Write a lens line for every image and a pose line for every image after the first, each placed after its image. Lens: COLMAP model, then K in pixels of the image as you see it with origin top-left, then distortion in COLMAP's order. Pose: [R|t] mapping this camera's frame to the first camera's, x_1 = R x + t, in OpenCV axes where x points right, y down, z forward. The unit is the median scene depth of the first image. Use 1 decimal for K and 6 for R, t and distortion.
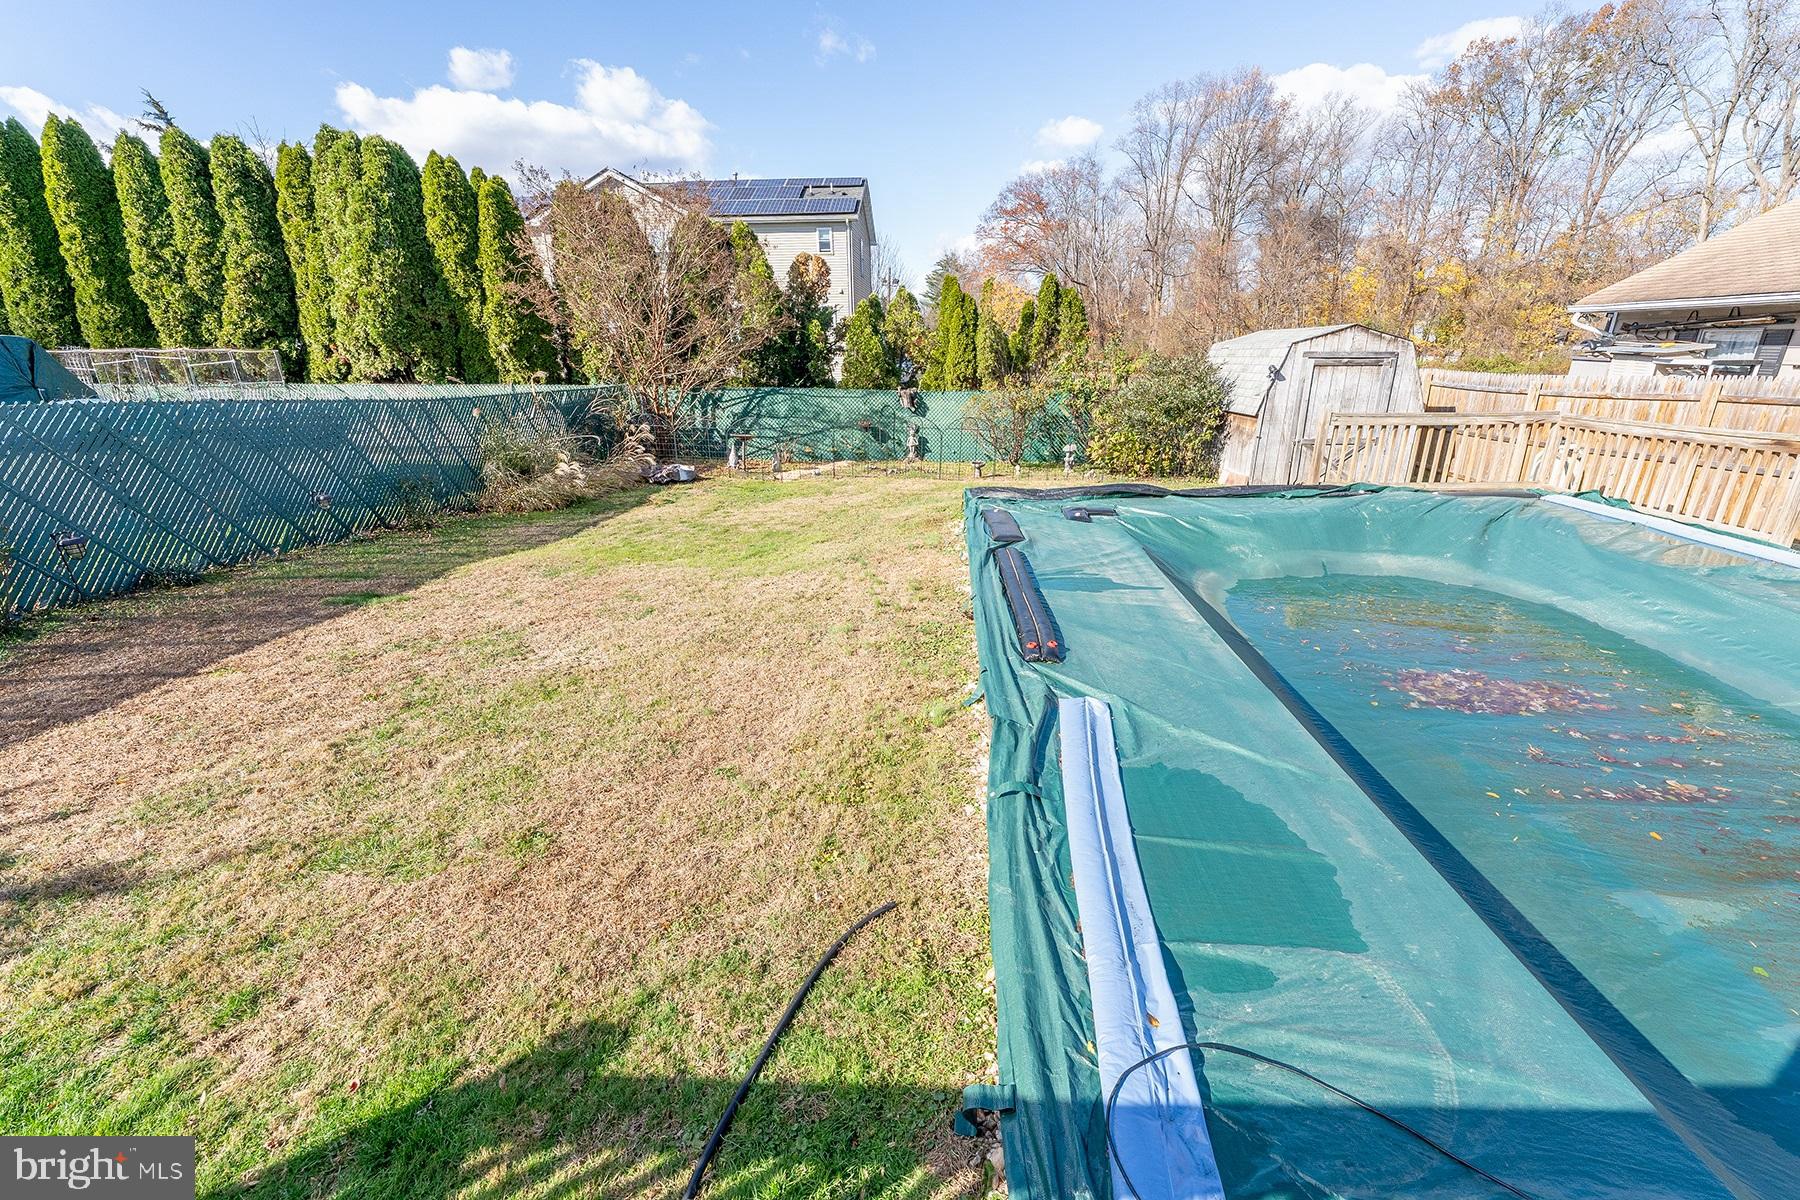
lens RADIAL K [[759.5, 0, 928.7], [0, 759.5, 611.0], [0, 0, 1]] dist [-0.000344, -0.000514]
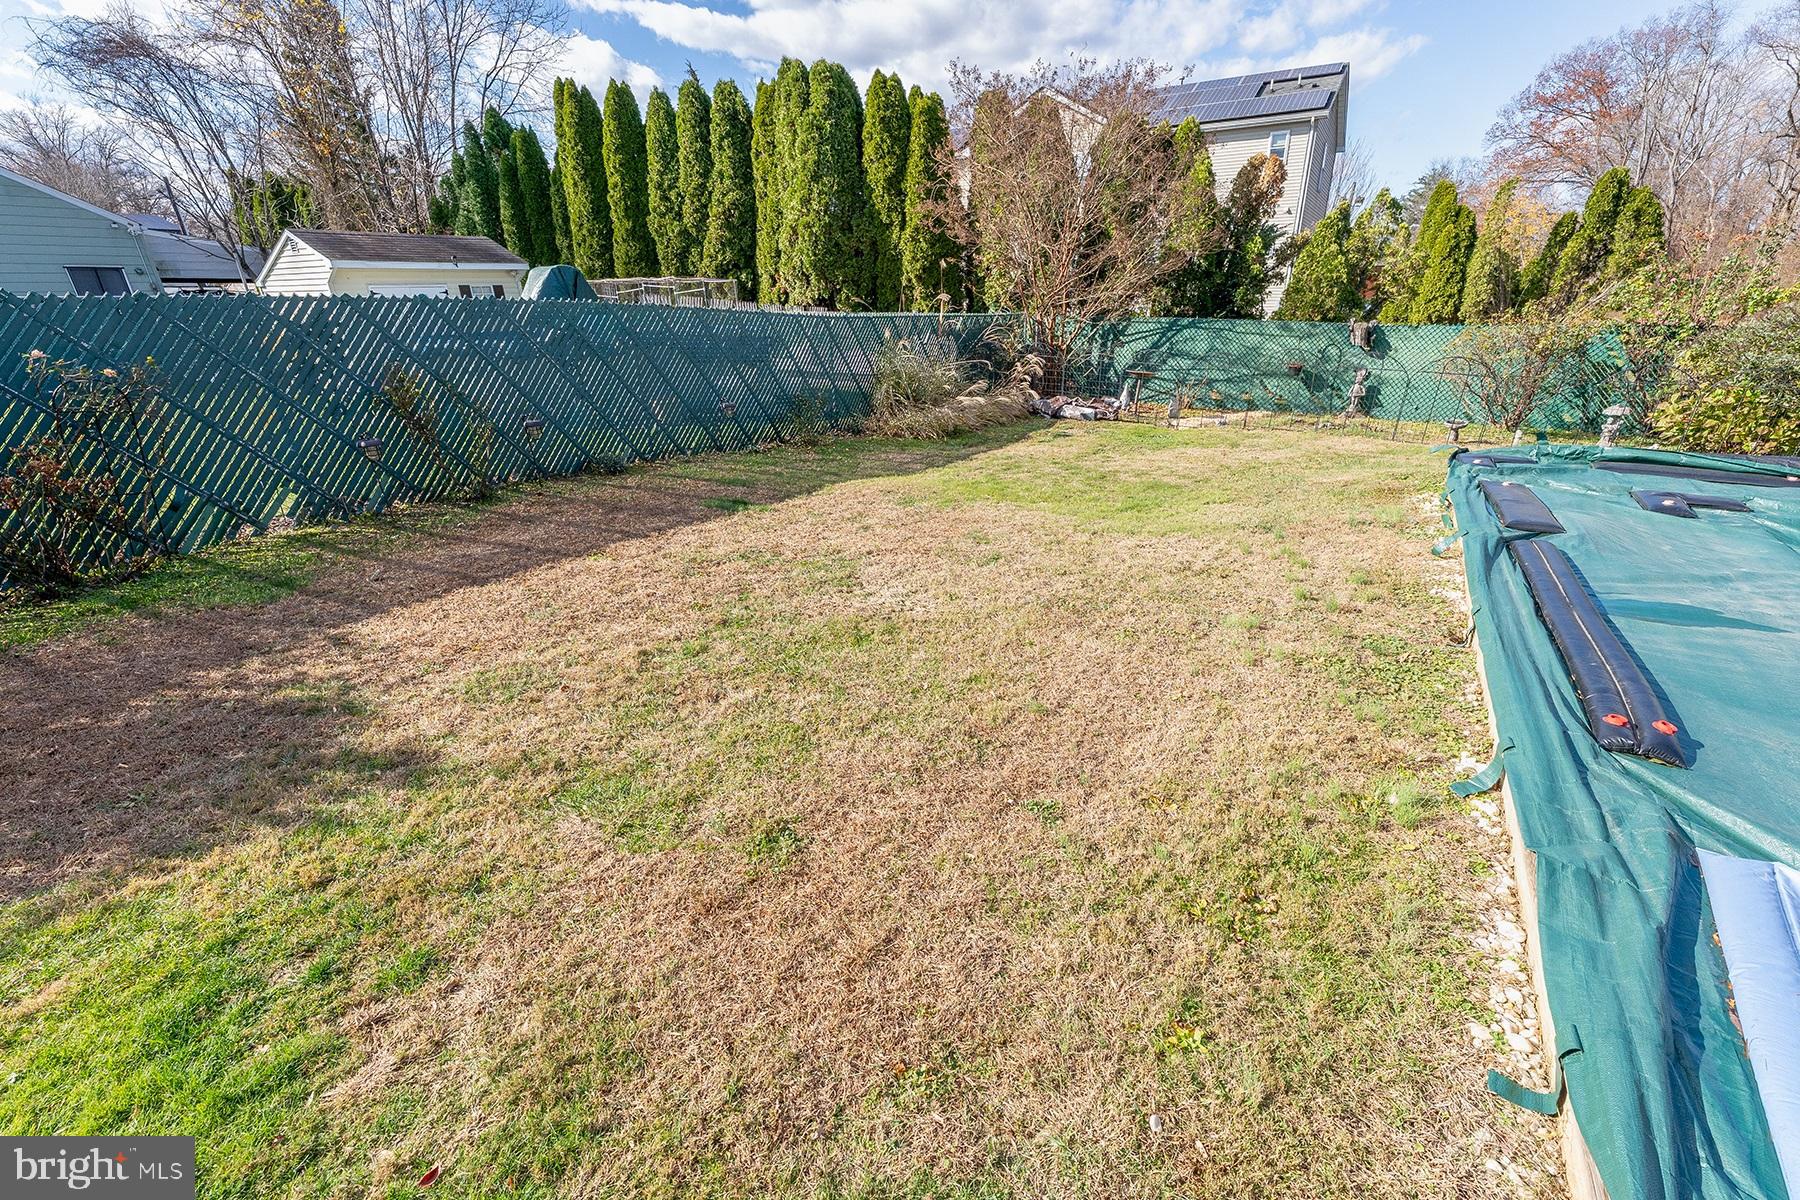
lens RADIAL K [[759.5, 0, 928.7], [0, 759.5, 611.0], [0, 0, 1]] dist [-0.000344, -0.000514]
pose [[0.881449, 0.174830, -0.438728, -0.044483], [-0.152593, 0.984561, 0.085767, -0.002237], [0.446949, -0.008653, 0.894518, 0.171935]]
